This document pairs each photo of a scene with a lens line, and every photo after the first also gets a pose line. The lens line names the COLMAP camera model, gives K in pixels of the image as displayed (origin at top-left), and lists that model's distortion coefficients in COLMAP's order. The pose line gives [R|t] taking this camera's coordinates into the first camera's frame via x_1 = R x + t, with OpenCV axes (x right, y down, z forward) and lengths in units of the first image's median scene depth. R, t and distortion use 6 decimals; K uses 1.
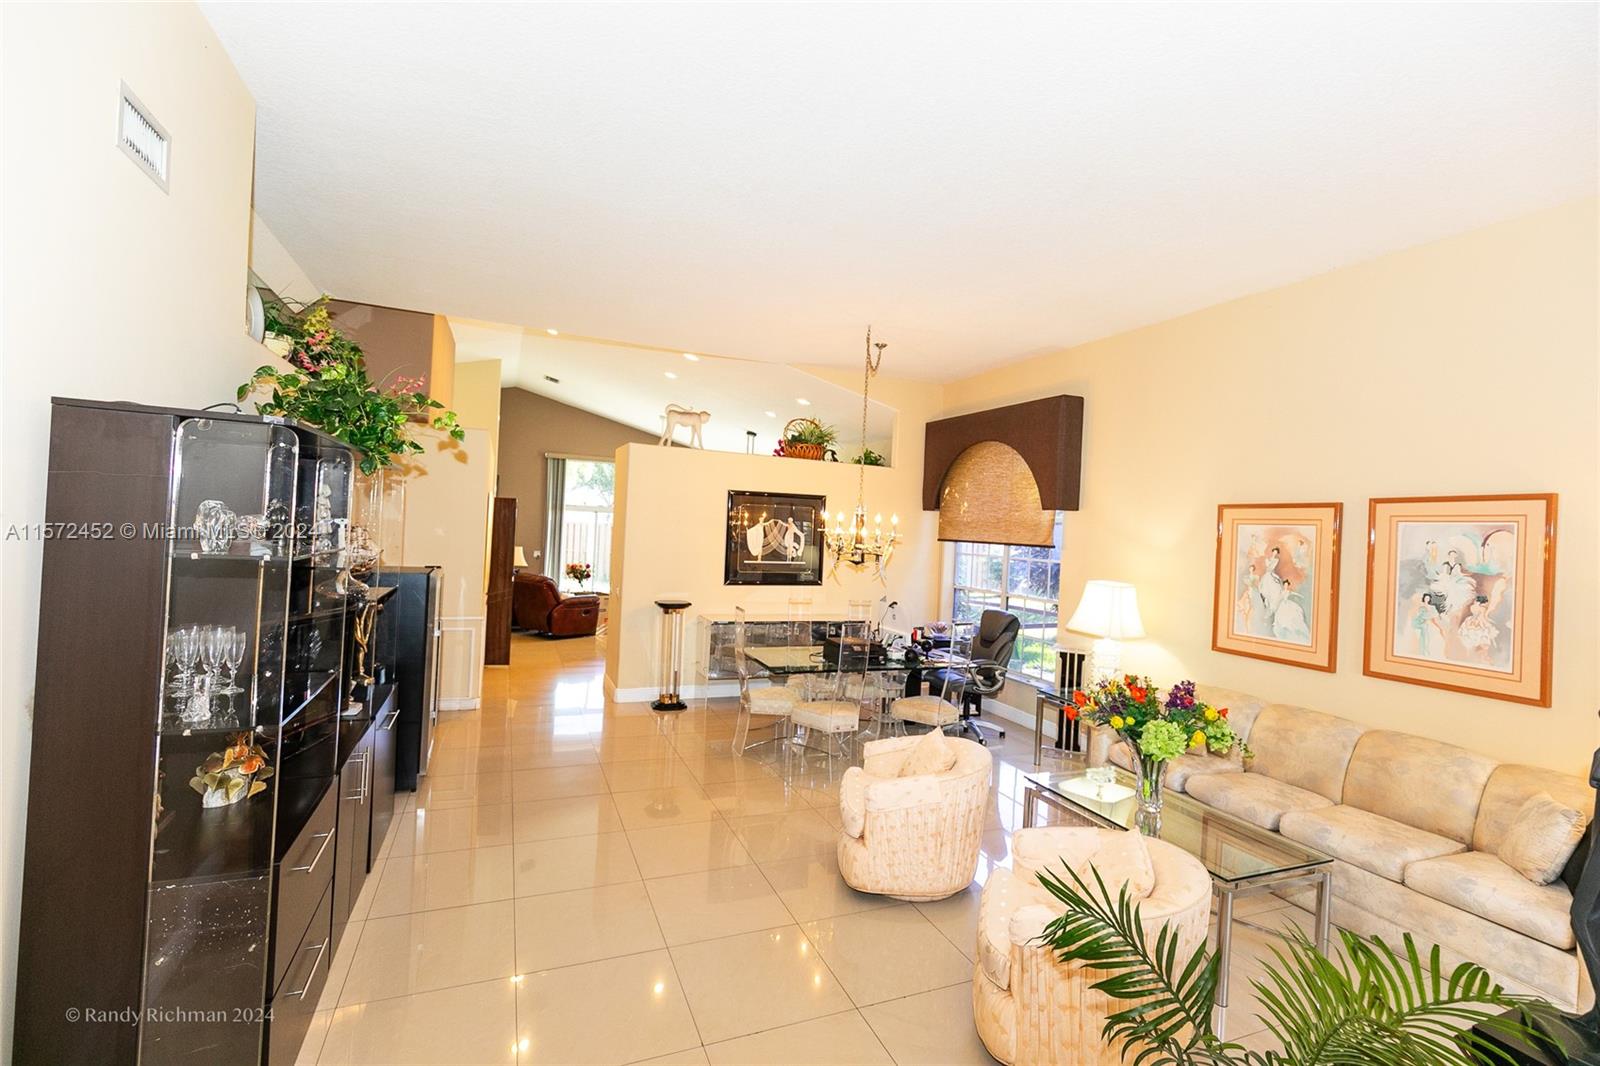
lens RADIAL K [[710.6, 0, 800.0], [0, 710.6, 533.0], [0, 0, 1]] dist [0.007003, -0.000609]
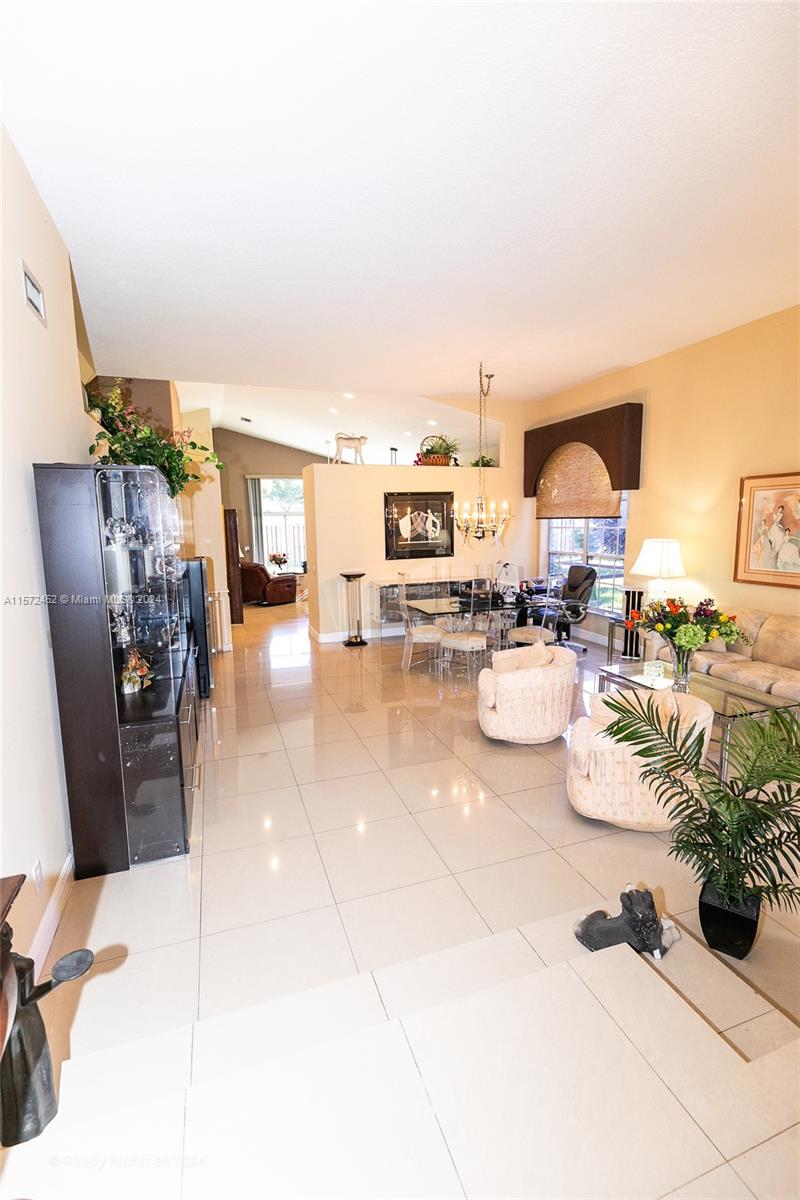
lens RADIAL K [[532.9, 0, 395.1], [0, 532.9, 602.2], [0, 0, 1]] dist [0.007003, -0.000609]
pose [[0.995945, -0.056639, -0.069893, -0.021683], [0.066174, 0.987554, 0.142682, 0.006078], [0.060942, -0.146728, 0.987298, -0.091137]]
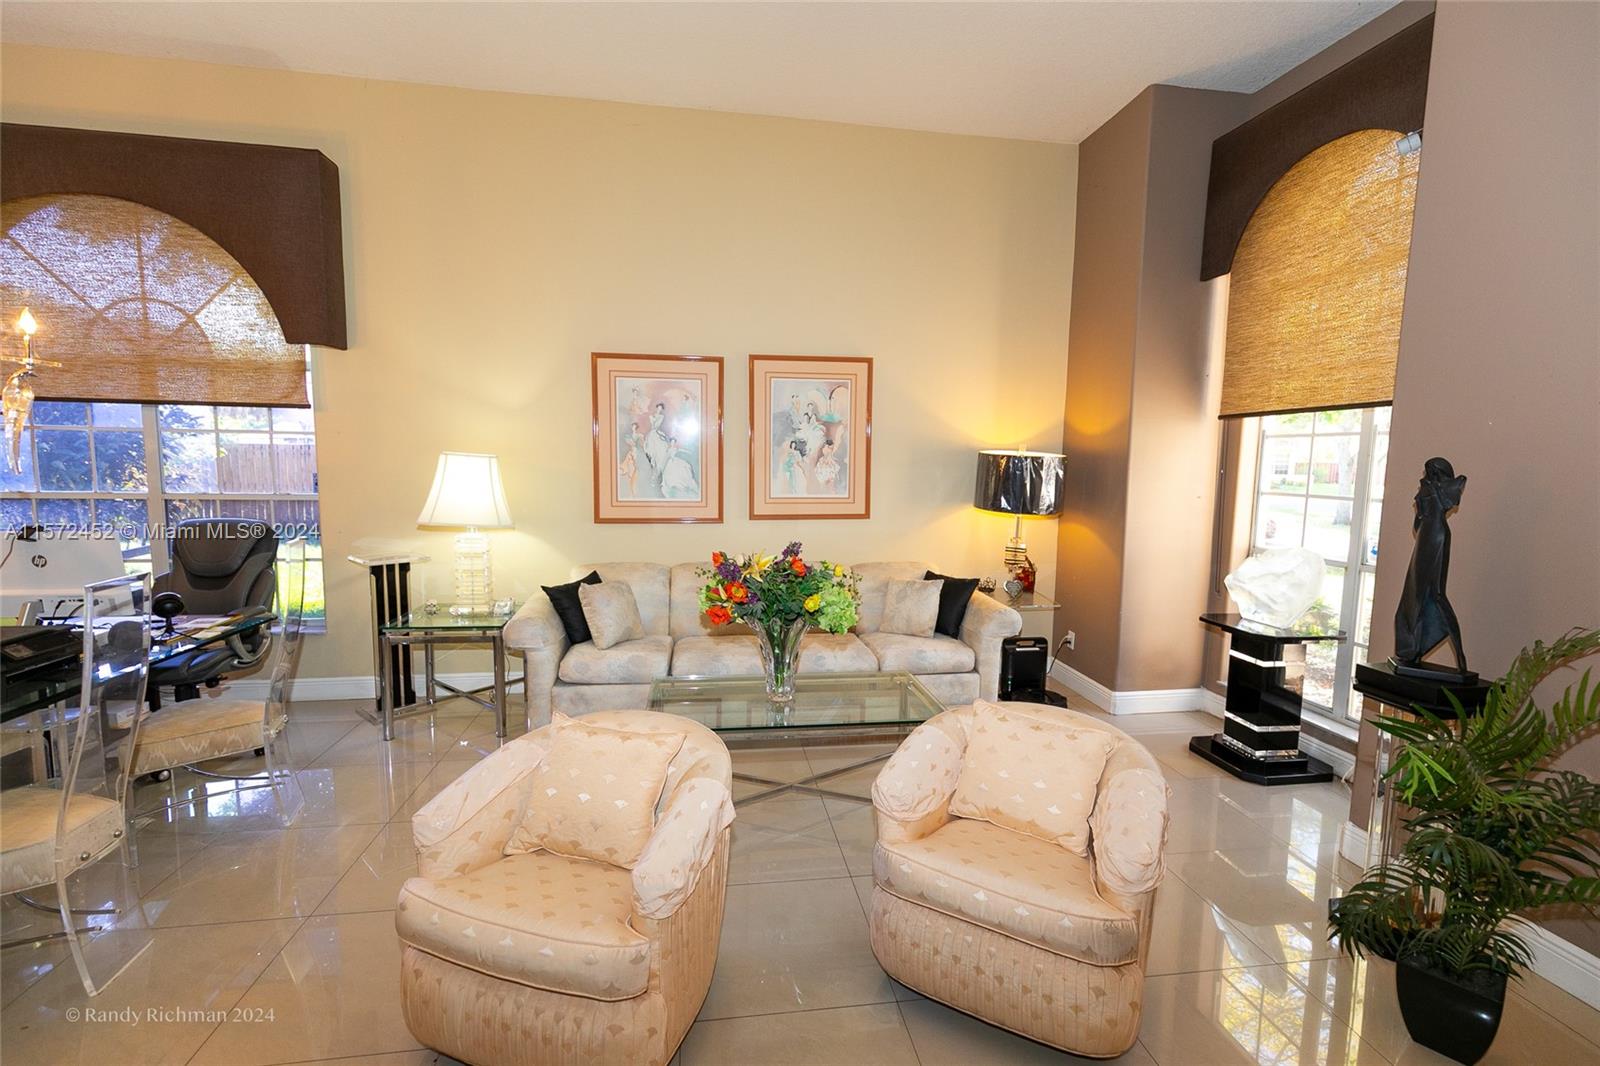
lens RADIAL K [[710.6, 0, 800.0], [0, 710.6, 533.0], [0, 0, 1]] dist [0.007003, -0.000609]
pose [[0.246007, -0.149164, 0.957722, -0.166744], [0.001518, 0.988145, 0.153513, 0.036438], [-0.969267, -0.036312, 0.243317, 0.461880]]
